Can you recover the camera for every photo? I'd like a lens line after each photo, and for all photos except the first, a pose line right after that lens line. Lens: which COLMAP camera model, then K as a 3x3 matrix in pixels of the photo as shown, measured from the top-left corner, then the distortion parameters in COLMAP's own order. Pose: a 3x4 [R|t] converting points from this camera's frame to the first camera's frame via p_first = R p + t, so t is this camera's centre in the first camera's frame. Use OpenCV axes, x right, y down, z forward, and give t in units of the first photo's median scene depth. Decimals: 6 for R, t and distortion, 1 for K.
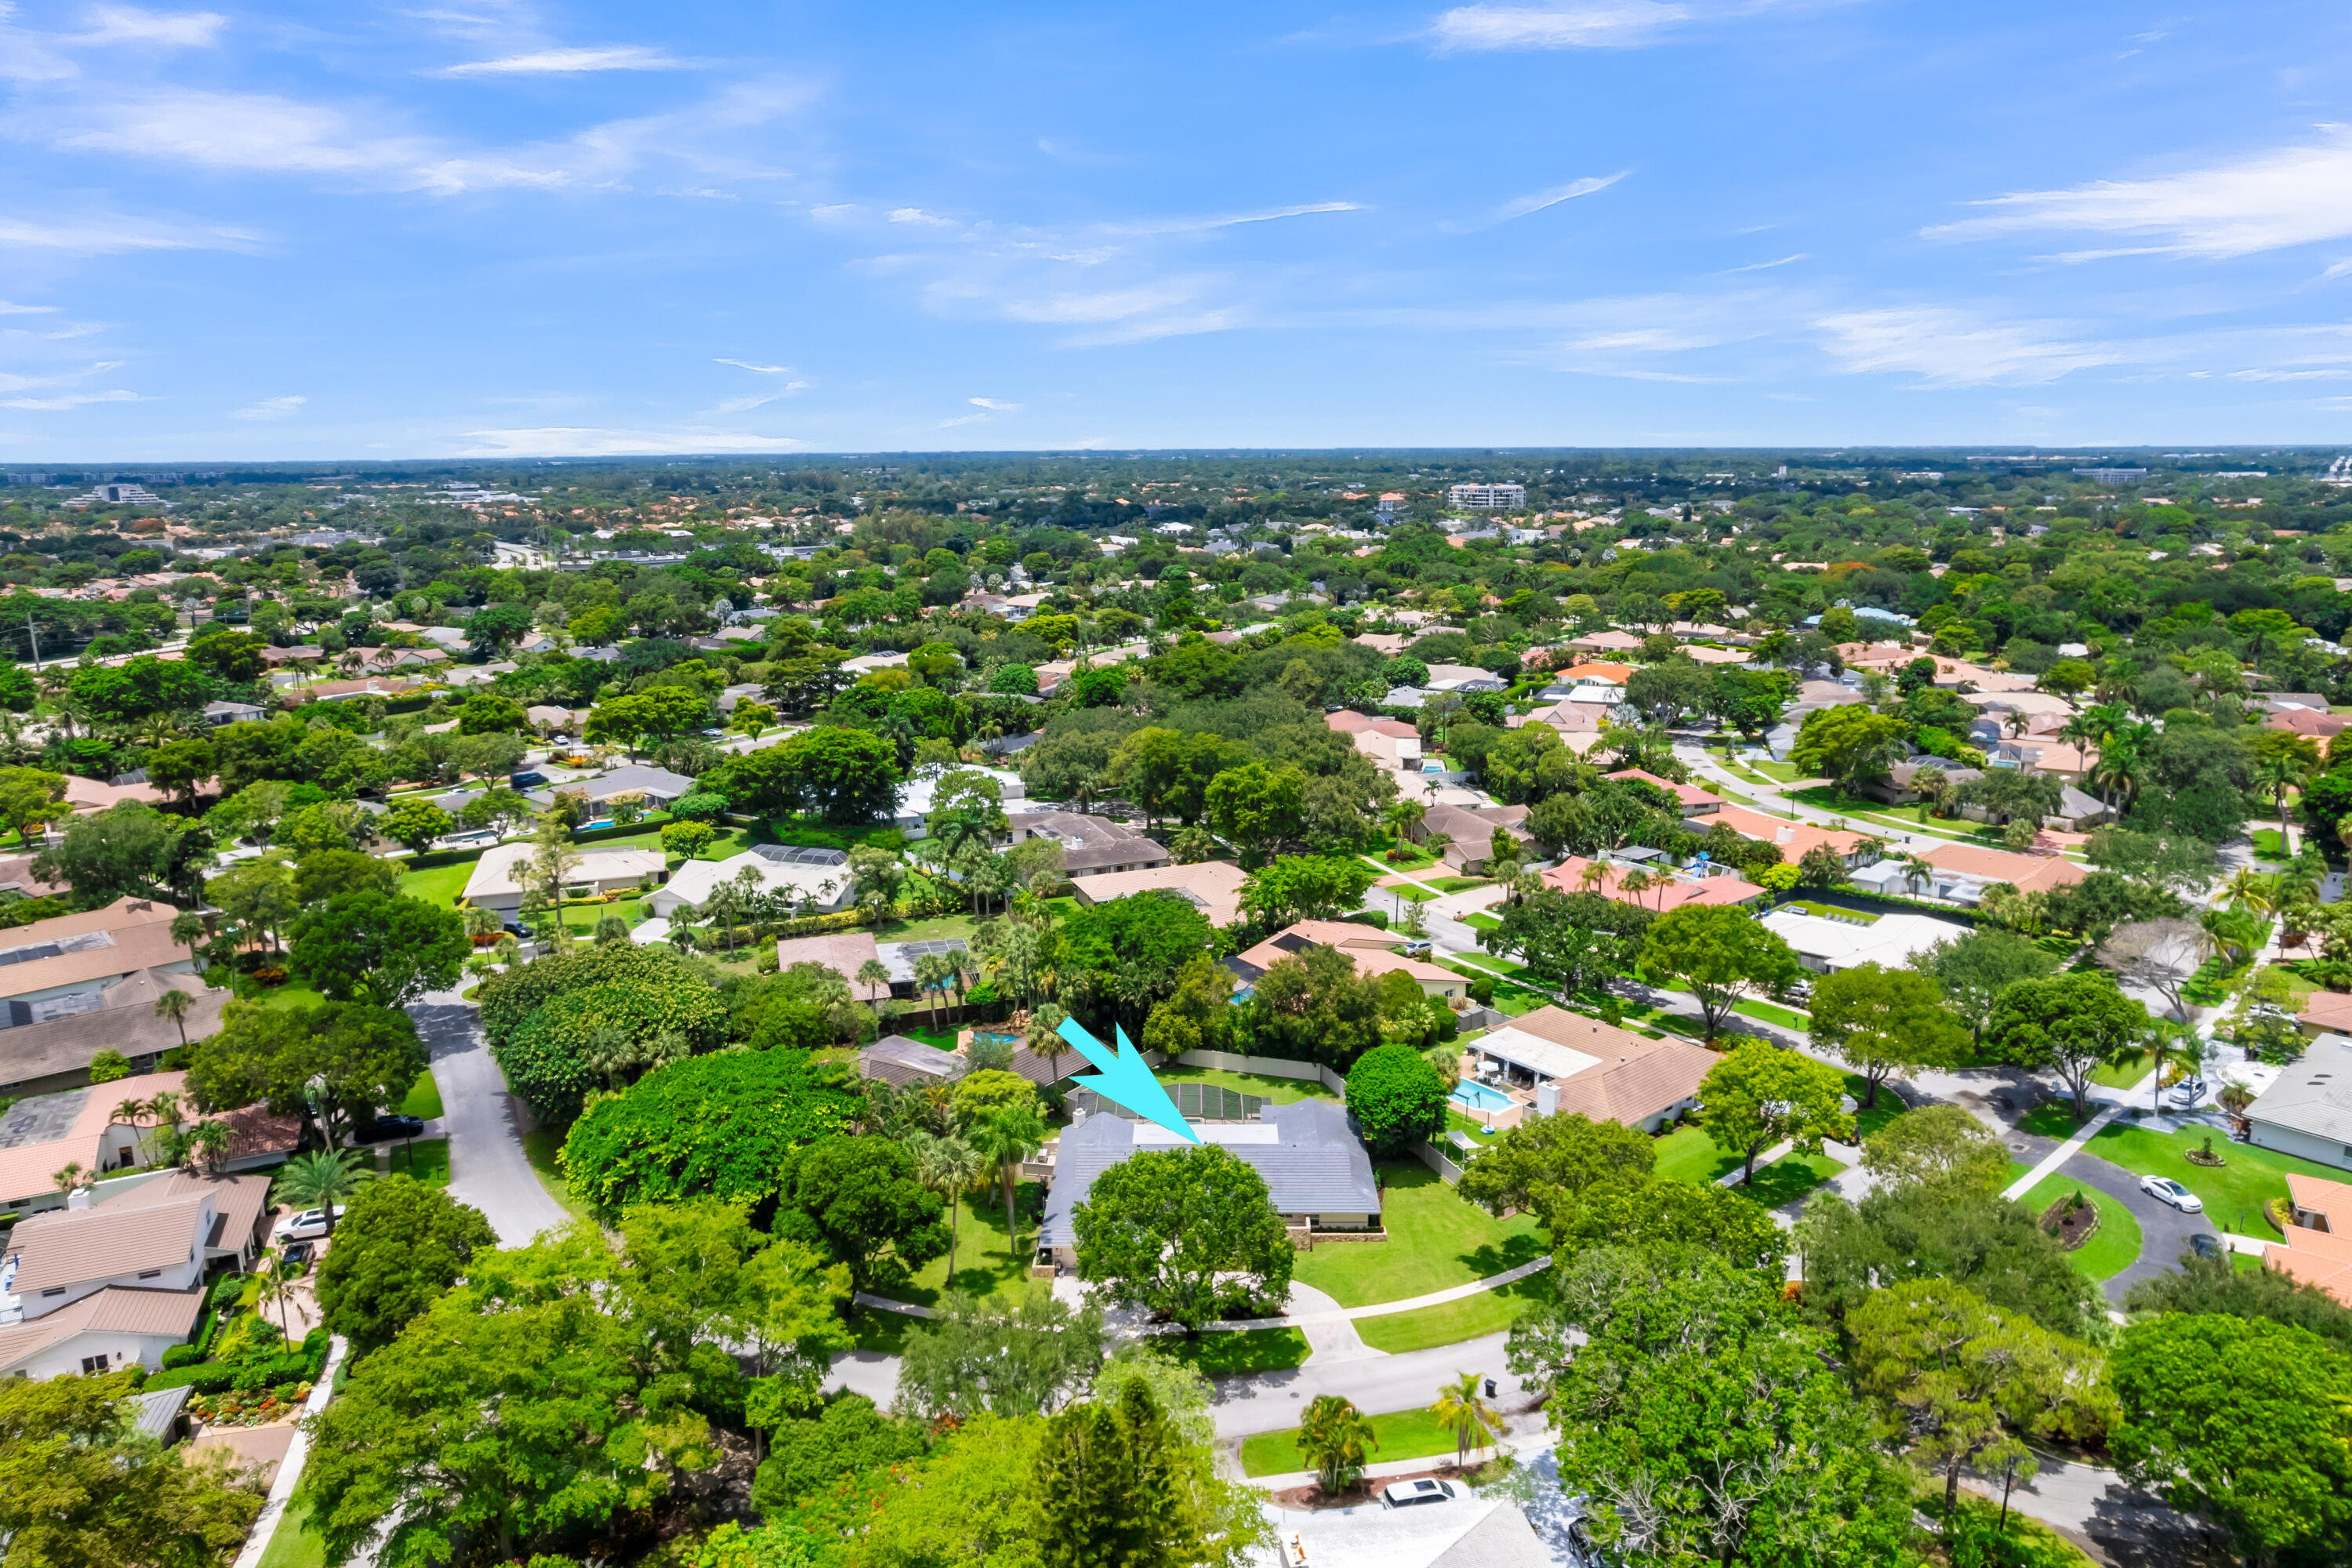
lens RADIAL K [[1515.1, 0, 1181.5], [0, 1515.1, 775.5], [0, 0, 1]] dist [-0.061262, 0.069490]
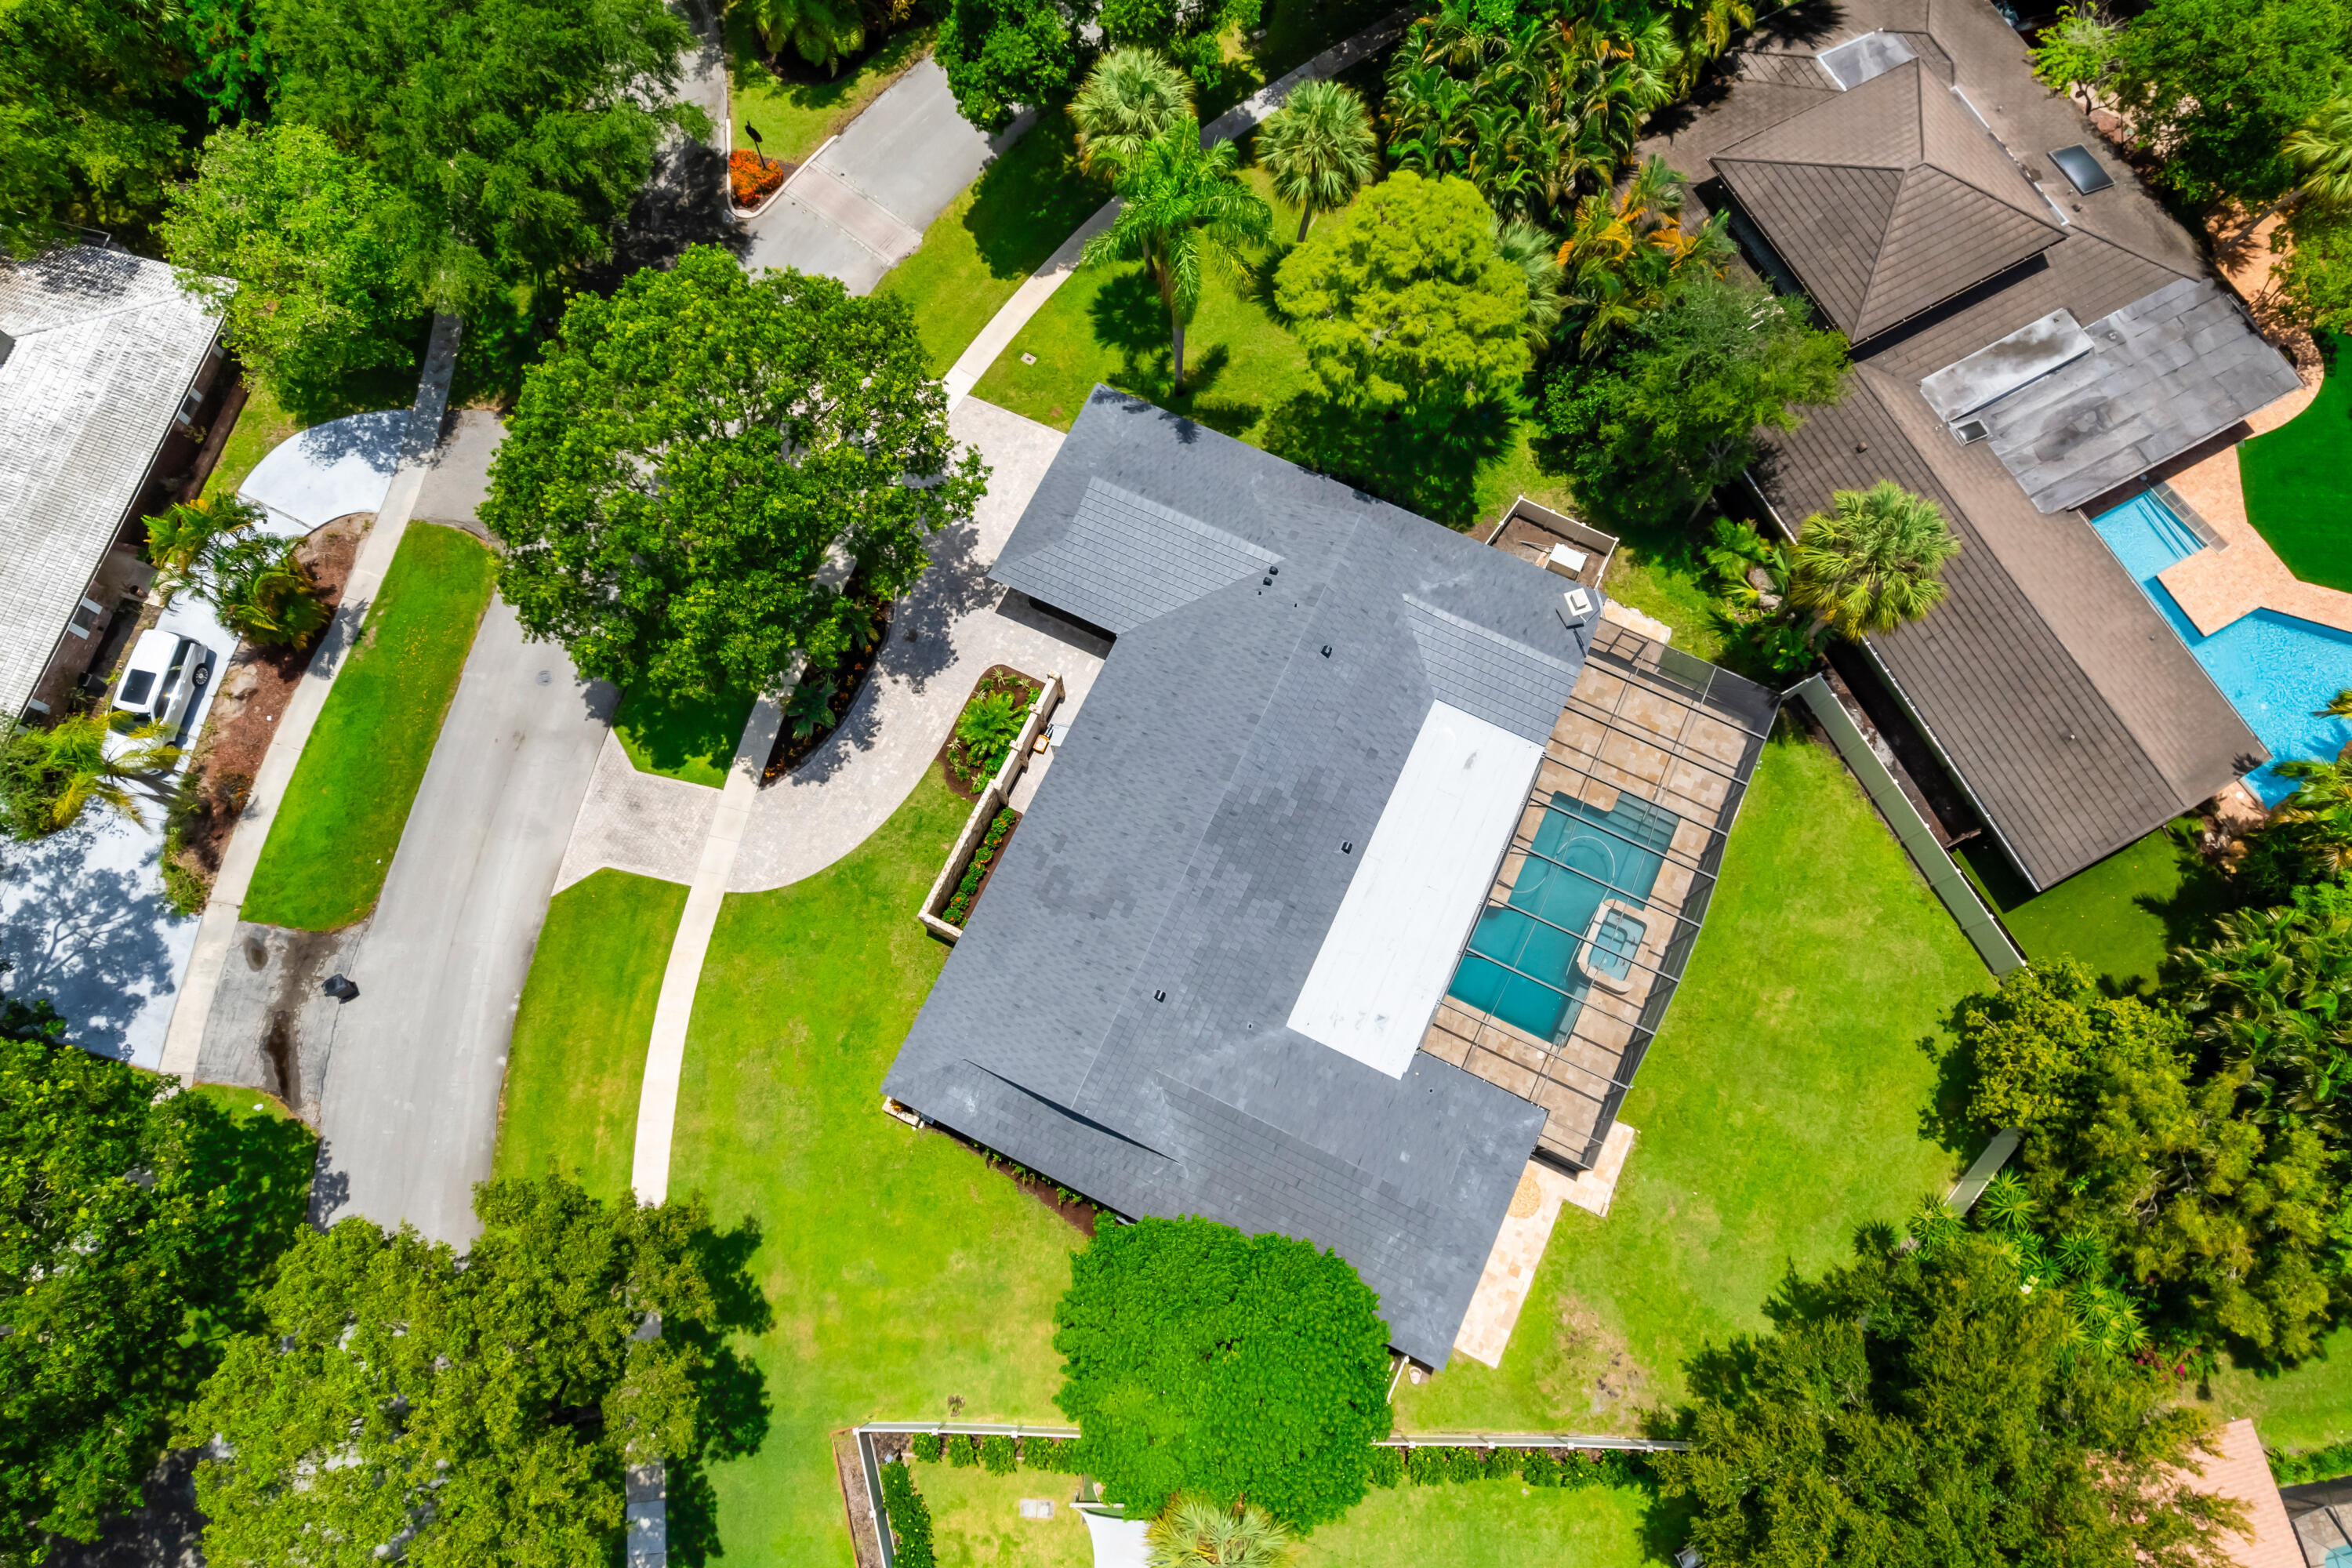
lens RADIAL K [[1515.1, 0, 1181.5], [0, 1515.1, 775.5], [0, 0, 1]] dist [-0.061262, 0.069490]
pose [[-0.418733, 0.871687, -0.254605, 0.067418], [-0.187893, 0.191138, 0.963412, -0.074253], [0.888458, 0.451251, 0.083748, 0.530021]]
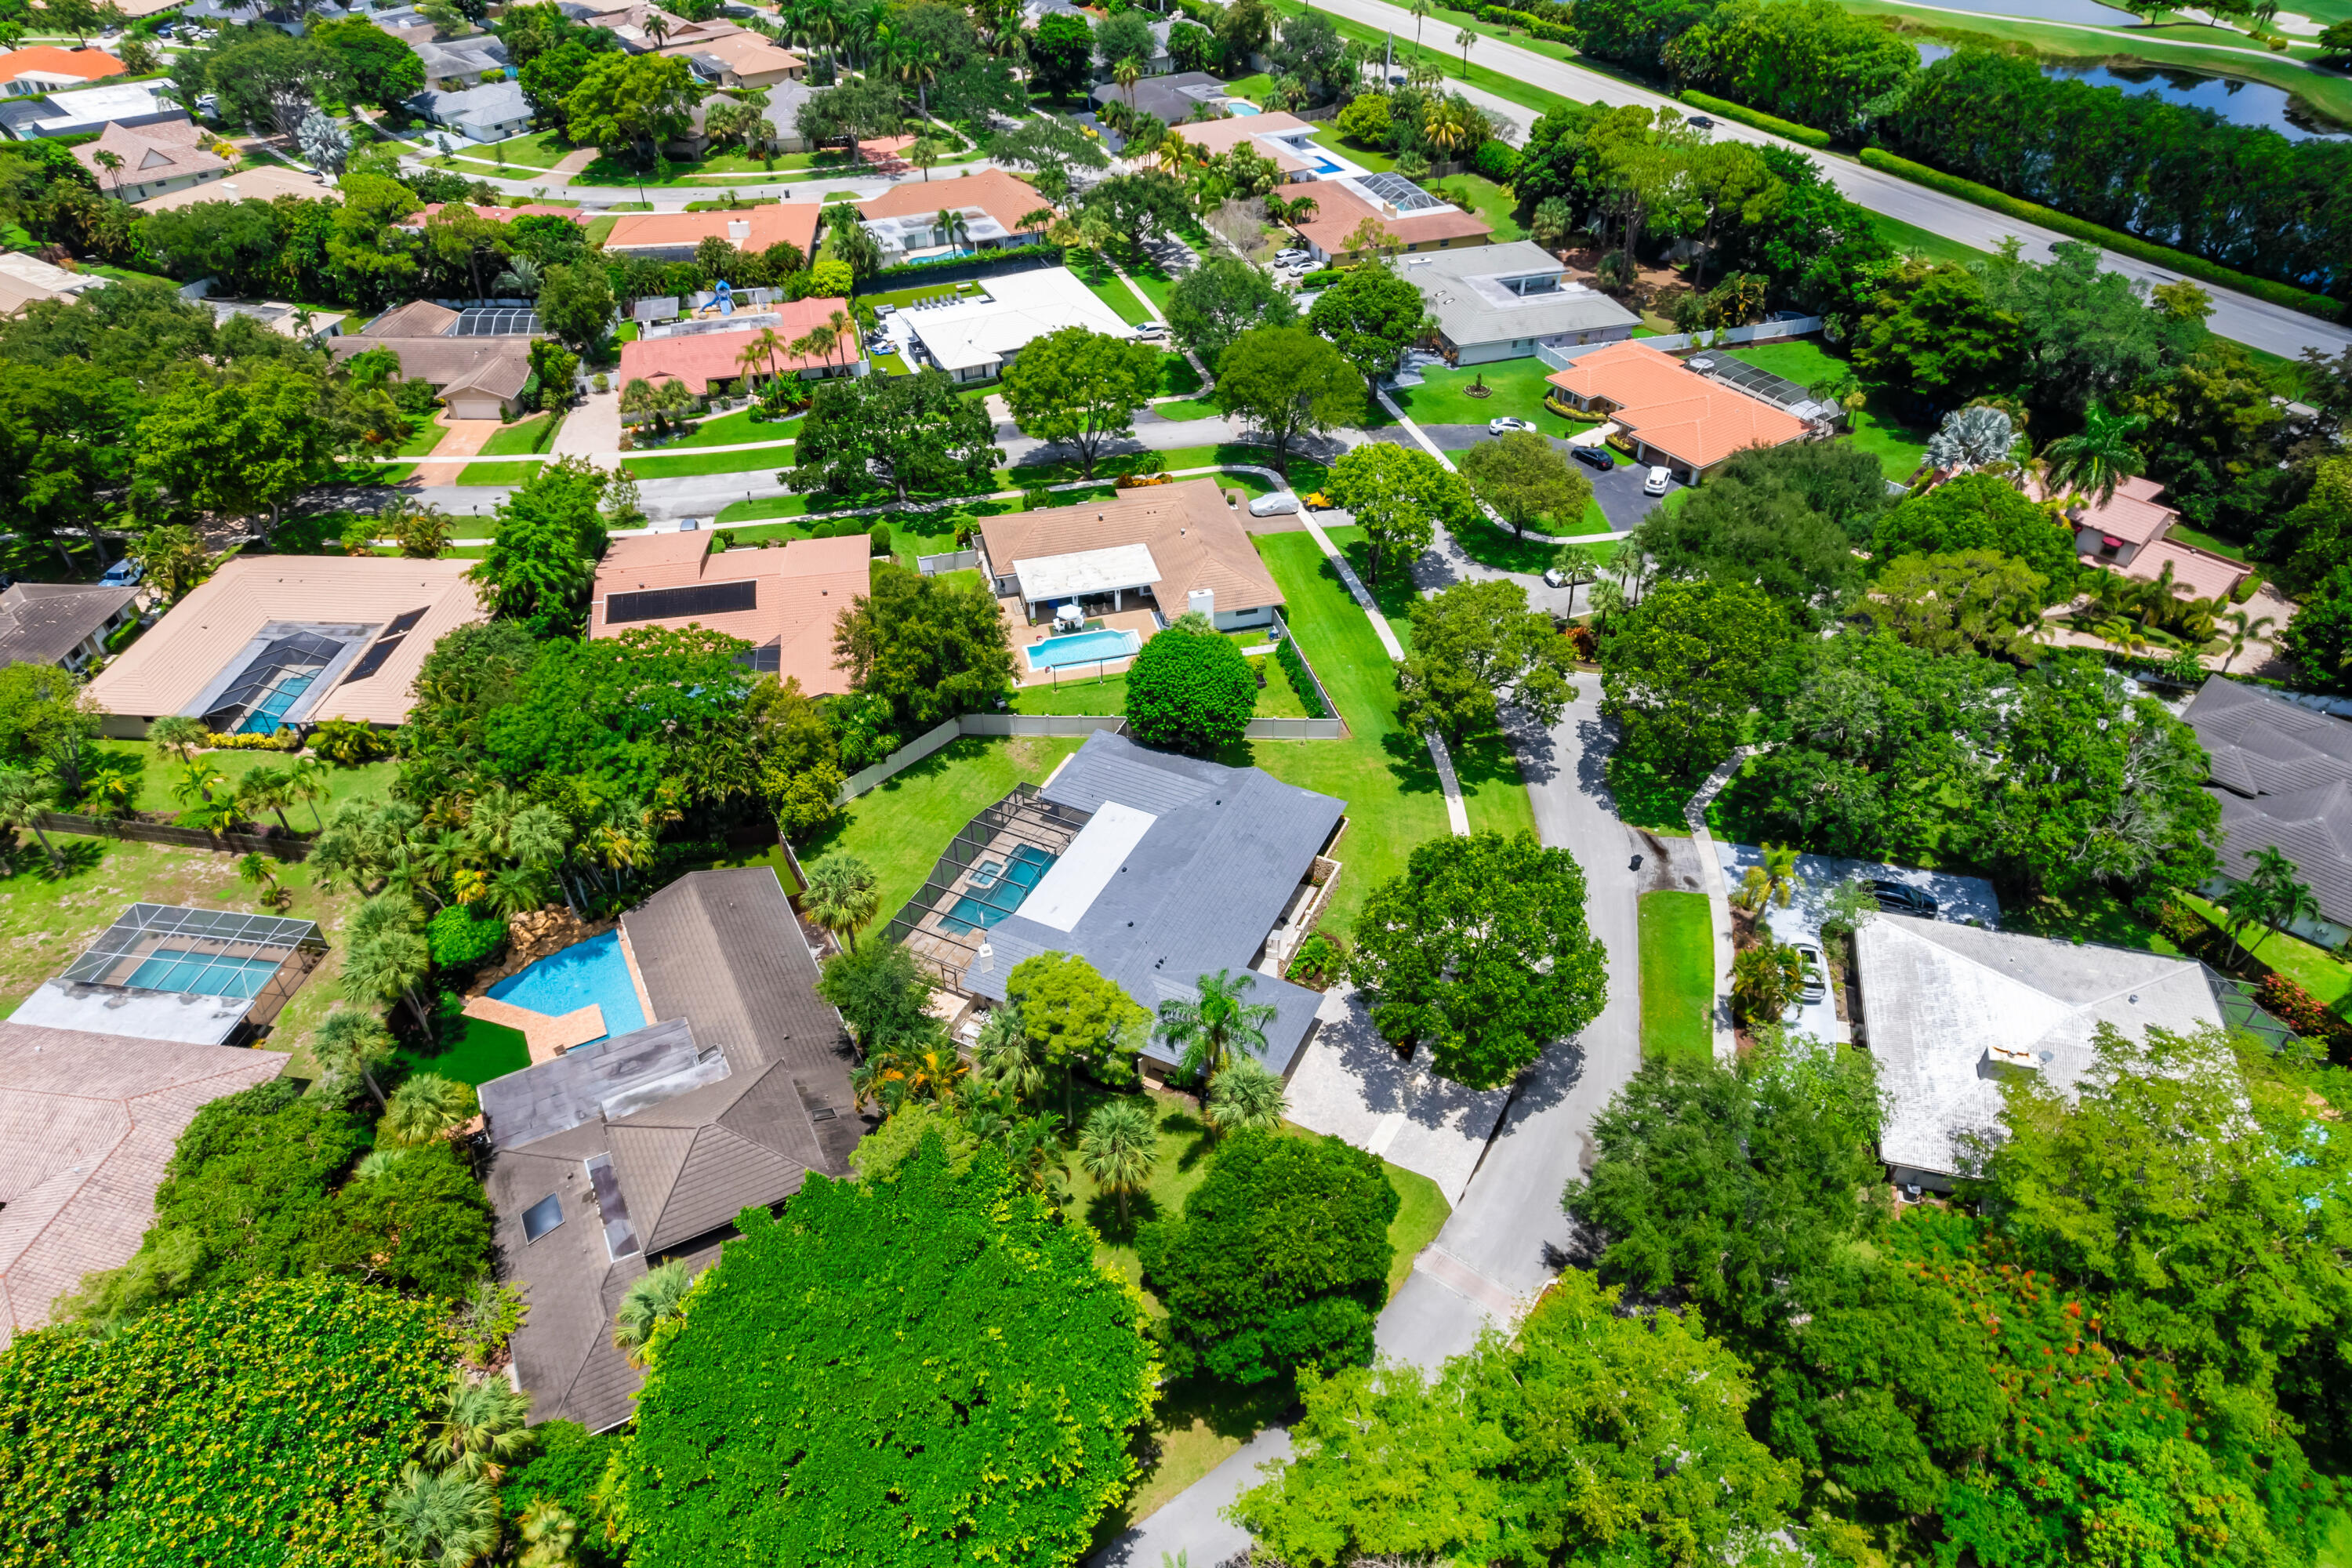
lens RADIAL K [[1529.2, 0, 1187.3], [0, 1529.2, 762.8], [0, 0, 1]] dist [-0.035552, -0.000863]
pose [[0.419710, -0.557442, 0.716312, -0.285759], [0.197026, 0.826323, 0.527609, -0.117460], [-0.886016, -0.080311, 0.456646, 0.357635]]
